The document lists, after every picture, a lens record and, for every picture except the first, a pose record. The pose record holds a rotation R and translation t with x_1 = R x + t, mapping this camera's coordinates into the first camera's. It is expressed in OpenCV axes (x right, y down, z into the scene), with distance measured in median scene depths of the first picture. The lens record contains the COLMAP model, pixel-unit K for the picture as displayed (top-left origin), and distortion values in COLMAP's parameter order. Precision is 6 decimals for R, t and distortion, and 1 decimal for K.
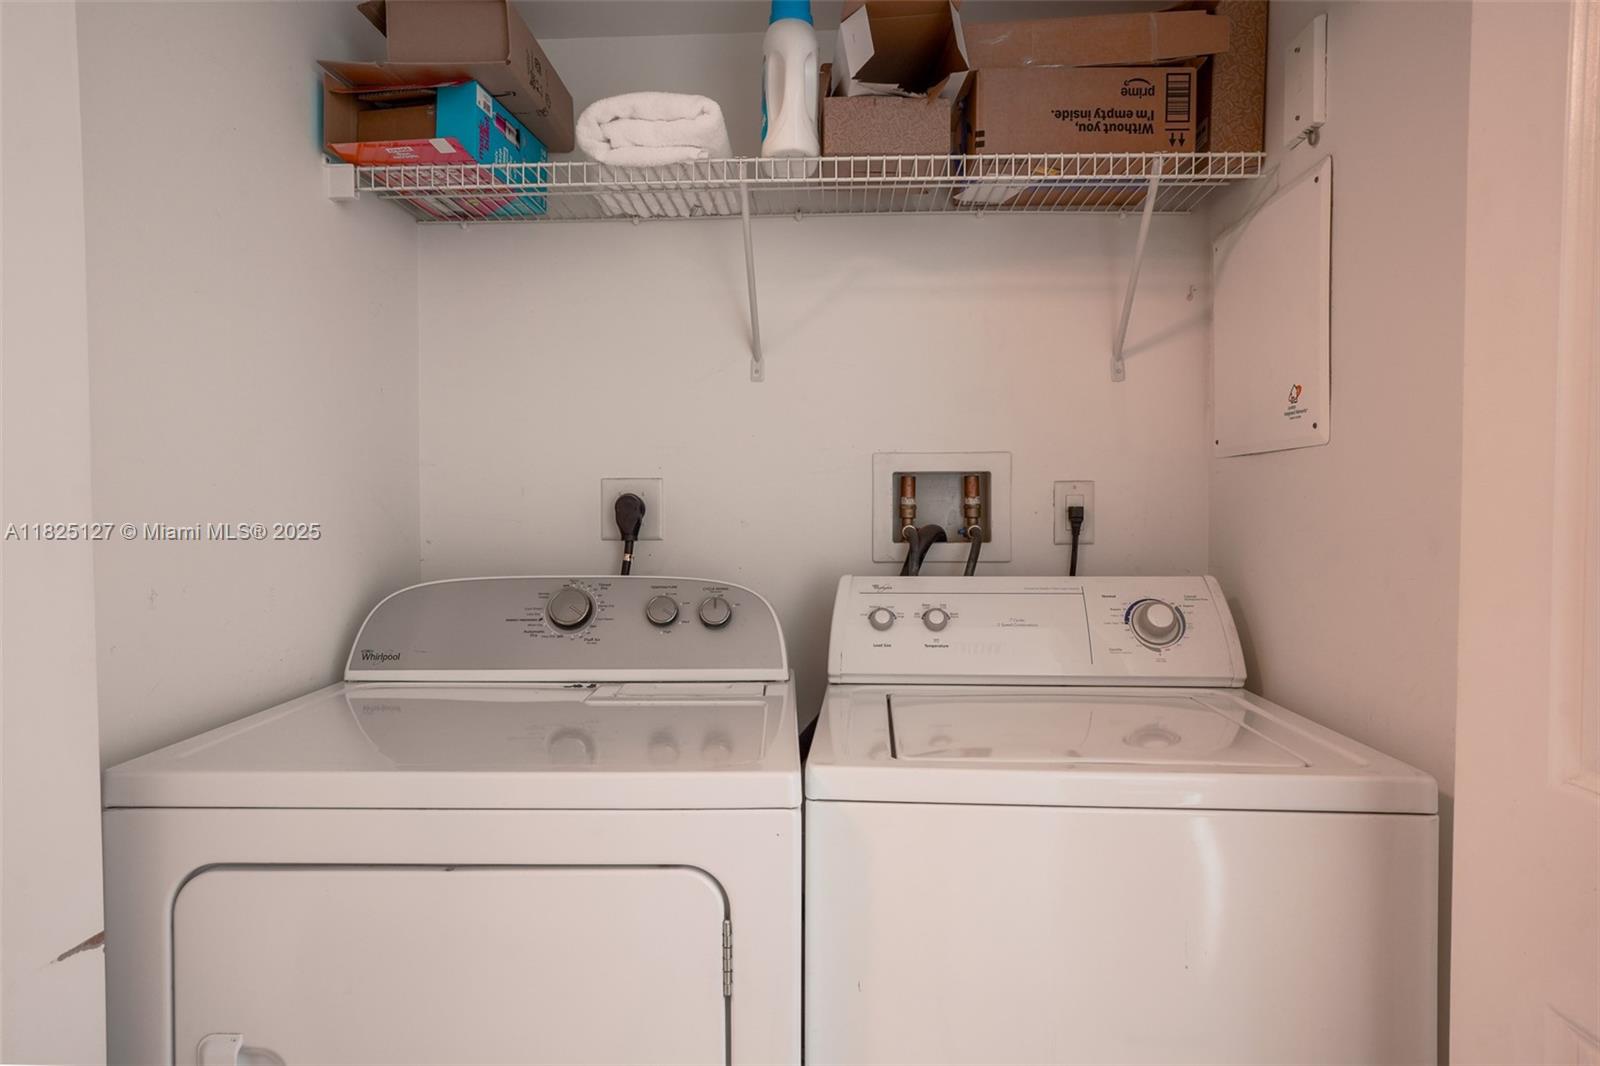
lens RADIAL K [[893.8, 0, 802.5], [0, 893.8, 535.1], [0, 0, 1]] dist [-0.044799, 0.024729]
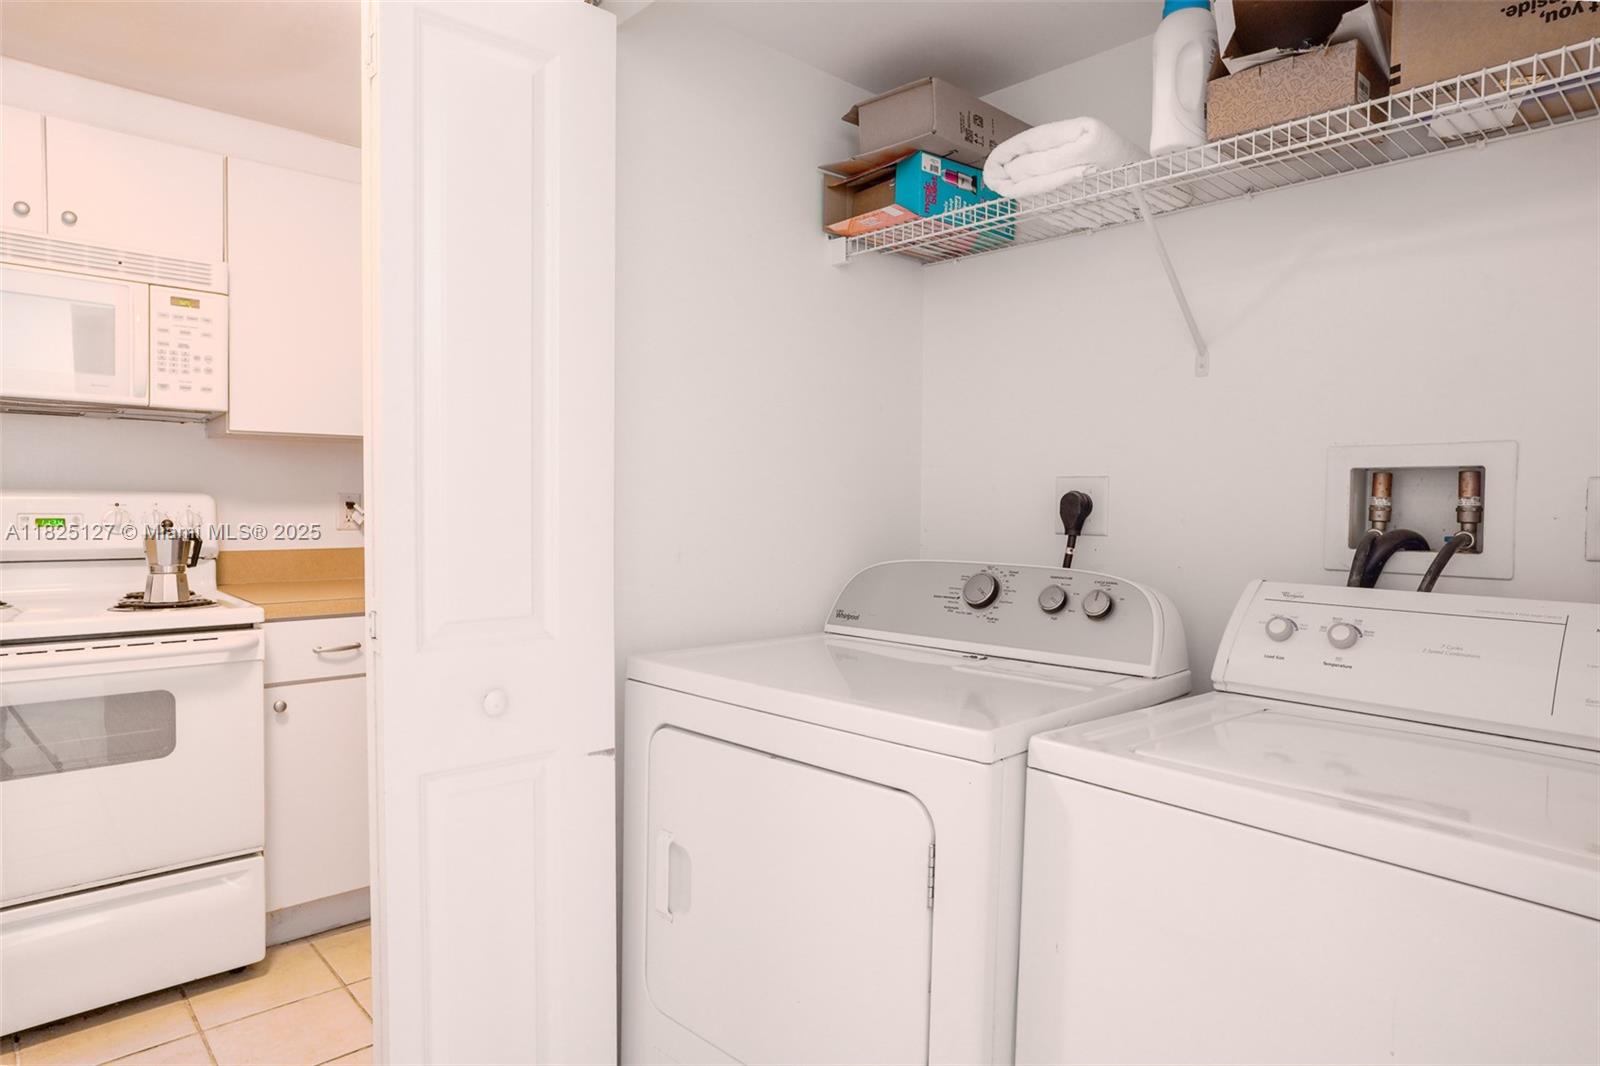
lens RADIAL K [[893.8, 0, 775.4], [0, 893.8, 539.6], [0, 0, 1]] dist [-0.044799, 0.024729]
pose [[0.717383, 0.041460, -0.695445, 0.347096], [-0.035358, 0.999108, 0.023090, -0.000480], [0.695782, 0.008025, 0.718209, -0.012932]]
